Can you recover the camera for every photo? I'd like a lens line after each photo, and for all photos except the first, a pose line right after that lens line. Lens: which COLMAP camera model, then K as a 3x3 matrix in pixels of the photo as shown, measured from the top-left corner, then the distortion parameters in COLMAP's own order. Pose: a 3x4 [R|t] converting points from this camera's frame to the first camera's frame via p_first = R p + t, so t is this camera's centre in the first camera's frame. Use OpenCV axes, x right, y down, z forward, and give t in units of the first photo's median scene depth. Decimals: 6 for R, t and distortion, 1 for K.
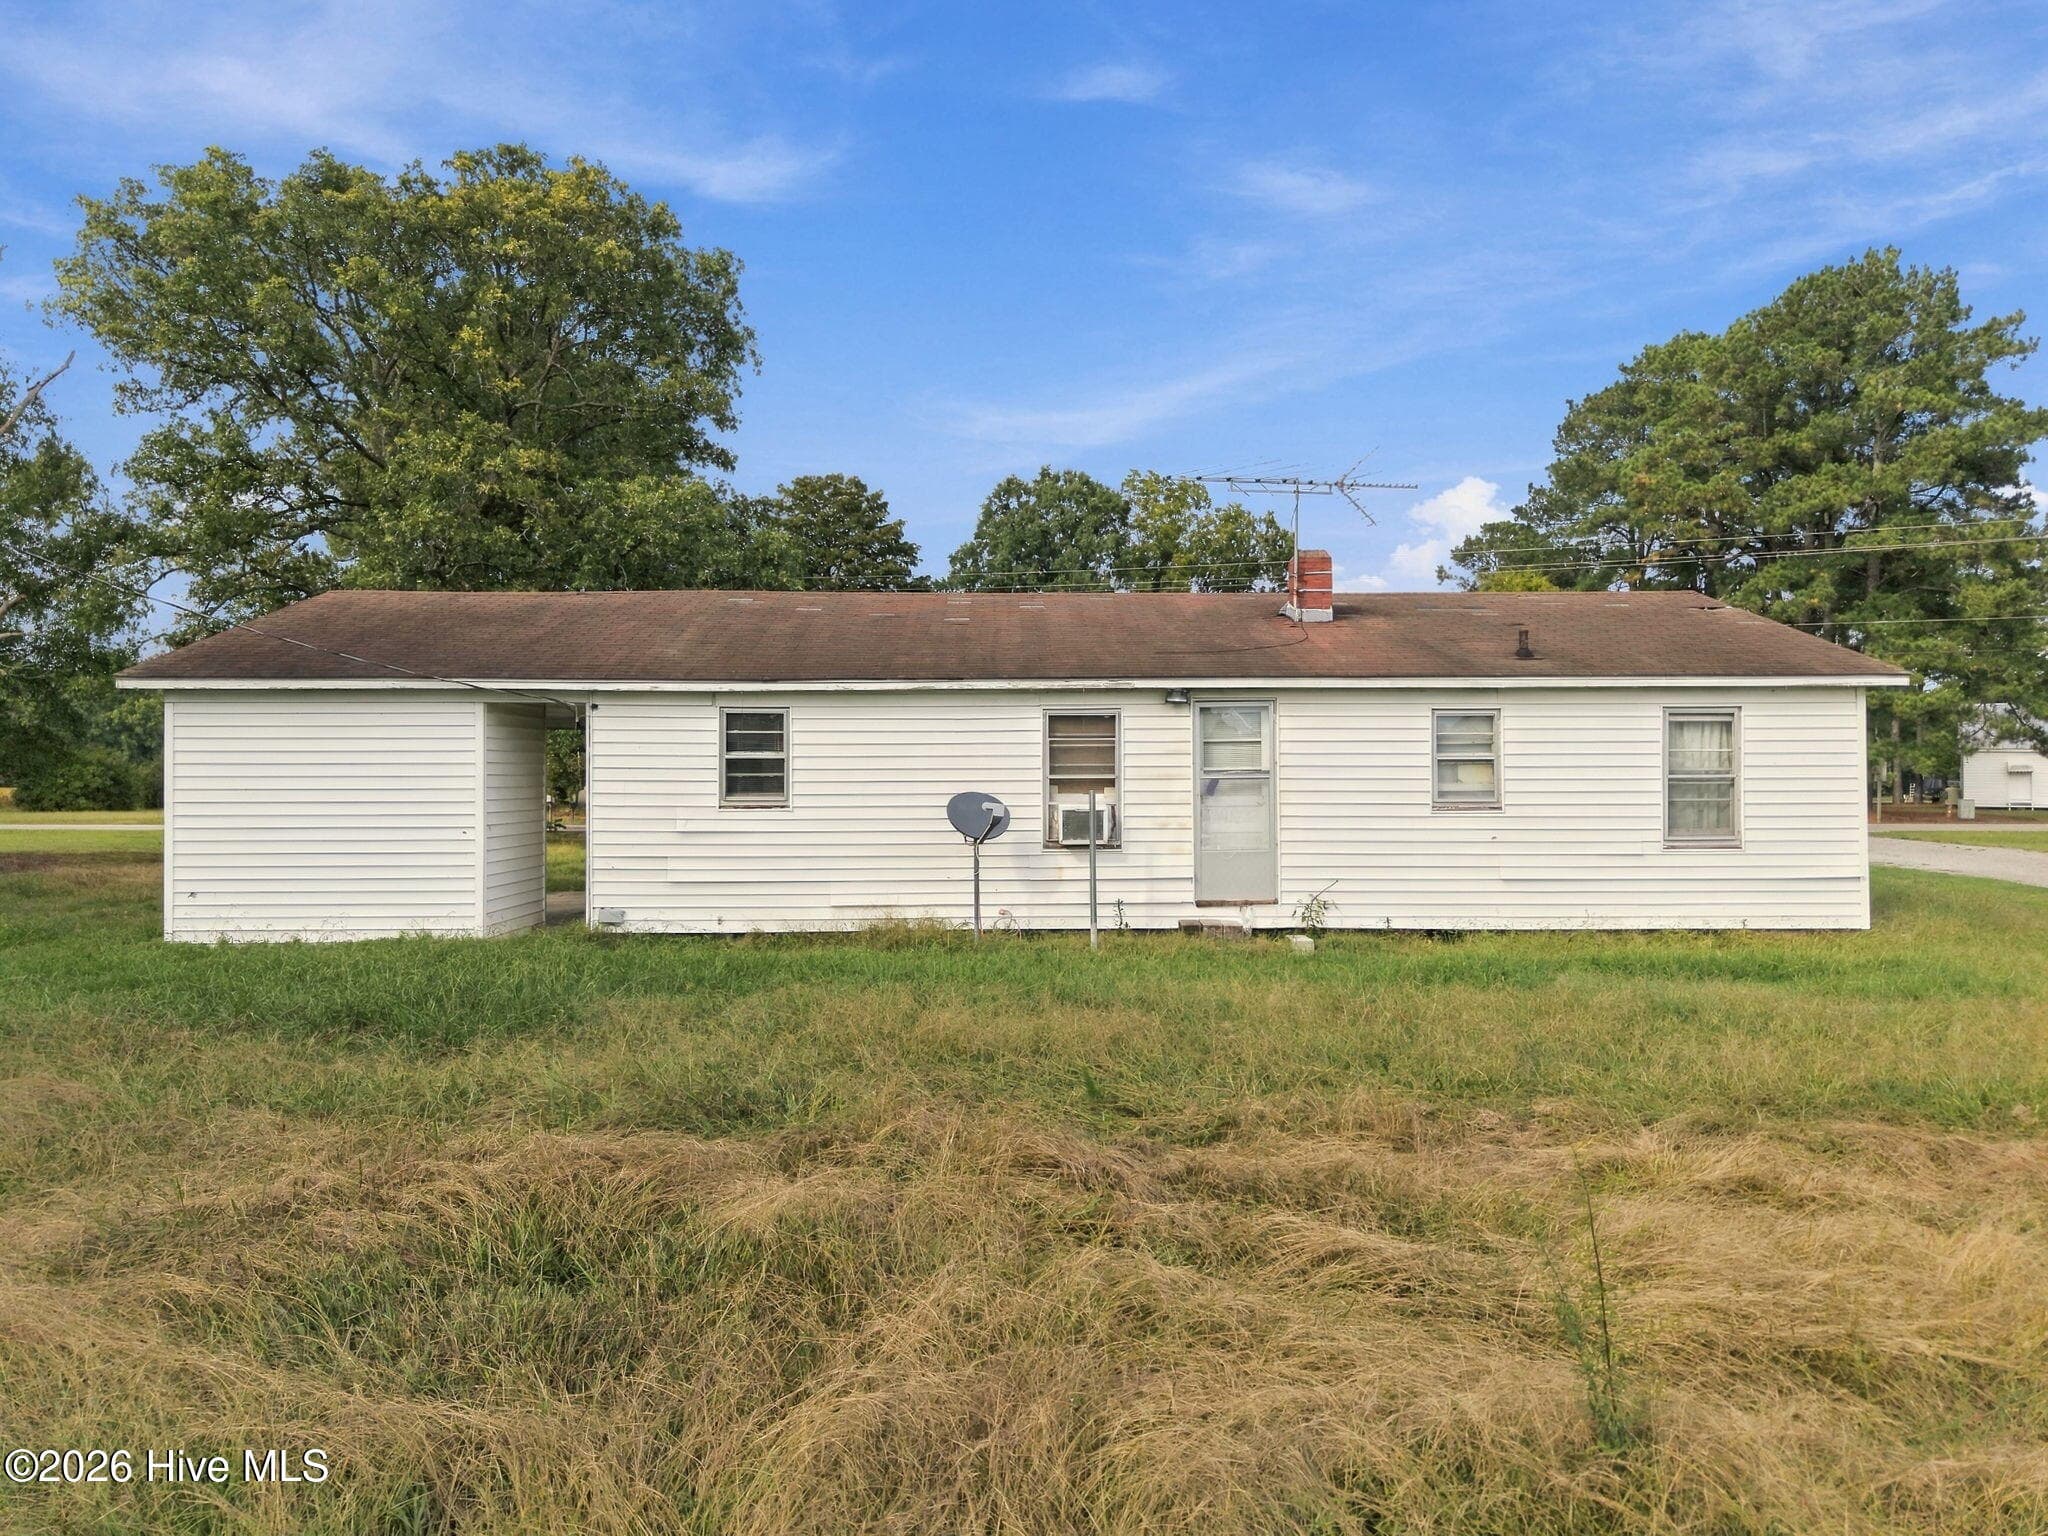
lens RADIAL K [[1378.3, 0, 1024.0], [0, 1378.3, 768.0], [0, 0, 1]] dist [0.003047, -0.001769]
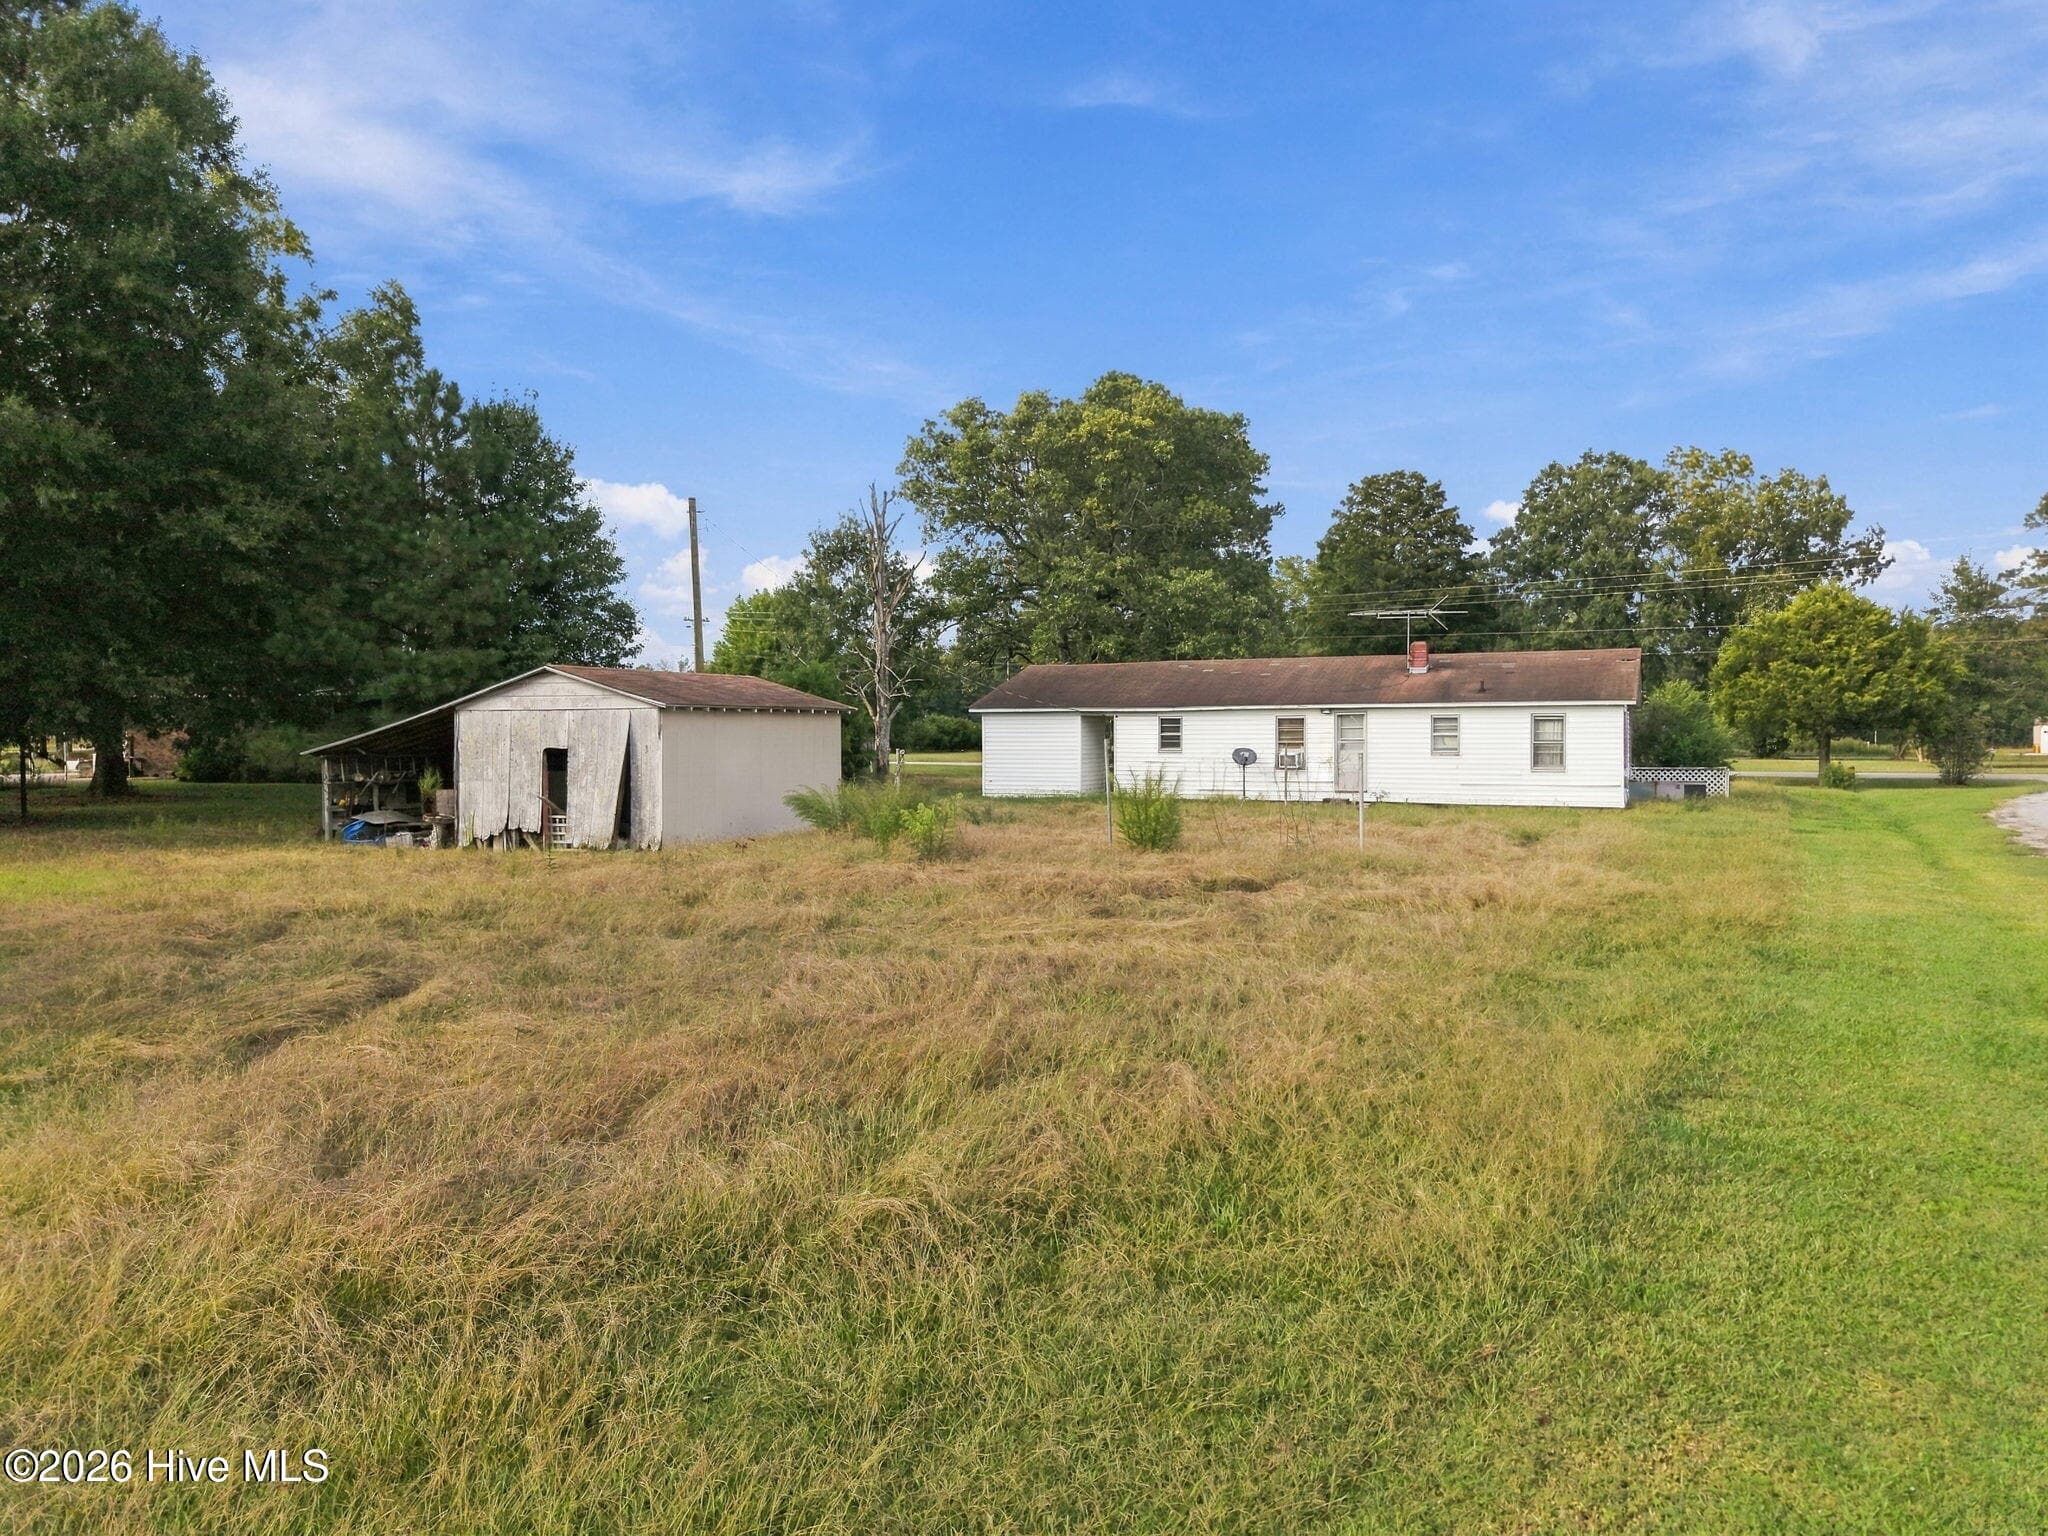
lens RADIAL K [[1378.3, 0, 1024.0], [0, 1378.3, 768.0], [0, 0, 1]] dist [0.003047, -0.001769]
pose [[0.897619, 0.012838, -0.440586, 0.729271], [0.004812, 0.999231, 0.038920, -0.047793], [0.440746, -0.037055, 0.896867, -1.545253]]
